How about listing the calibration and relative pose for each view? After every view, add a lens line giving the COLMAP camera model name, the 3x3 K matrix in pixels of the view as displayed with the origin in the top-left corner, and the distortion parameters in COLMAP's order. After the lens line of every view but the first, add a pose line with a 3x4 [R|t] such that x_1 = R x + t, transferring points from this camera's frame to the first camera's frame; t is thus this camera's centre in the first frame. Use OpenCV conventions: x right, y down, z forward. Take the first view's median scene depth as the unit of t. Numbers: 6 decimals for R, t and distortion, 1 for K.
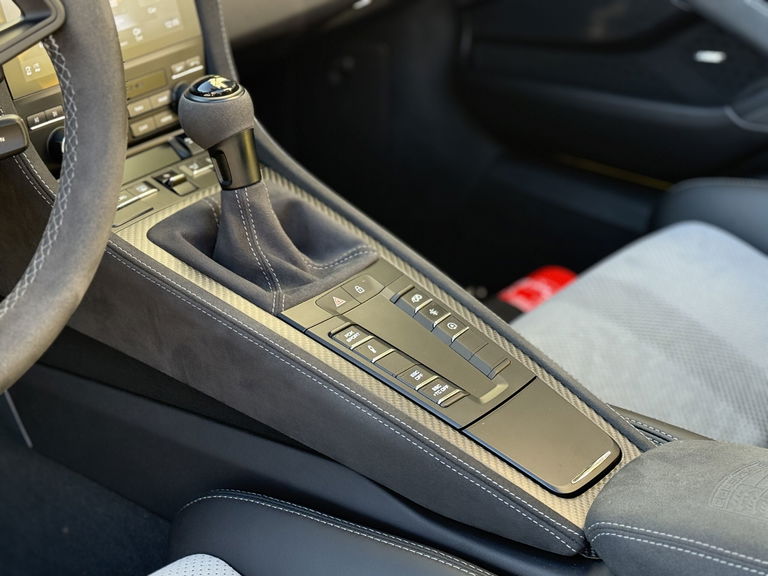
lens RADIAL K [[1564.8, 0, 384.0], [0, 1564.8, 288.0], [0, 0, 1]] dist [0.165379, 0.235806]
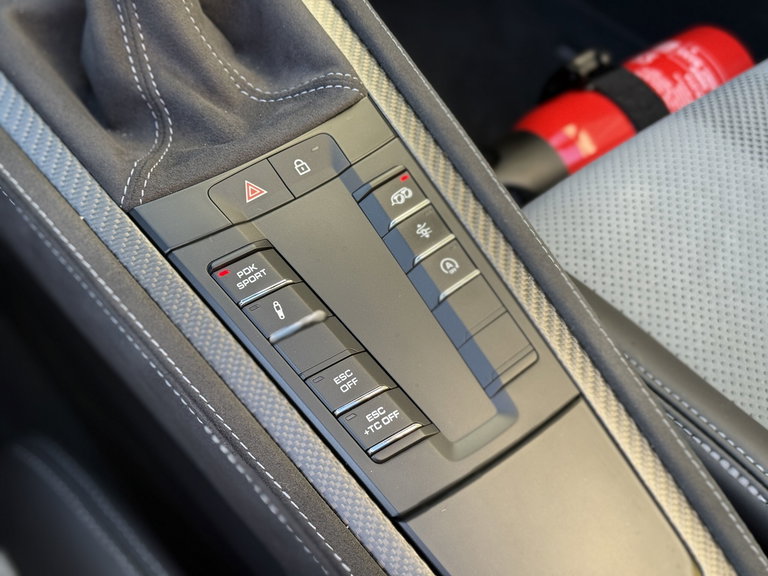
lens RADIAL K [[1078.2, 0, 384.0], [0, 1078.2, 288.0], [0, 0, 1]] dist [0.155614, -0.002141]
pose [[0.972938, 0.177702, -0.147695, 0.078311], [-0.112376, 0.922400, 0.369527, -0.106030], [0.201900, -0.342929, 0.917407, 0.638477]]
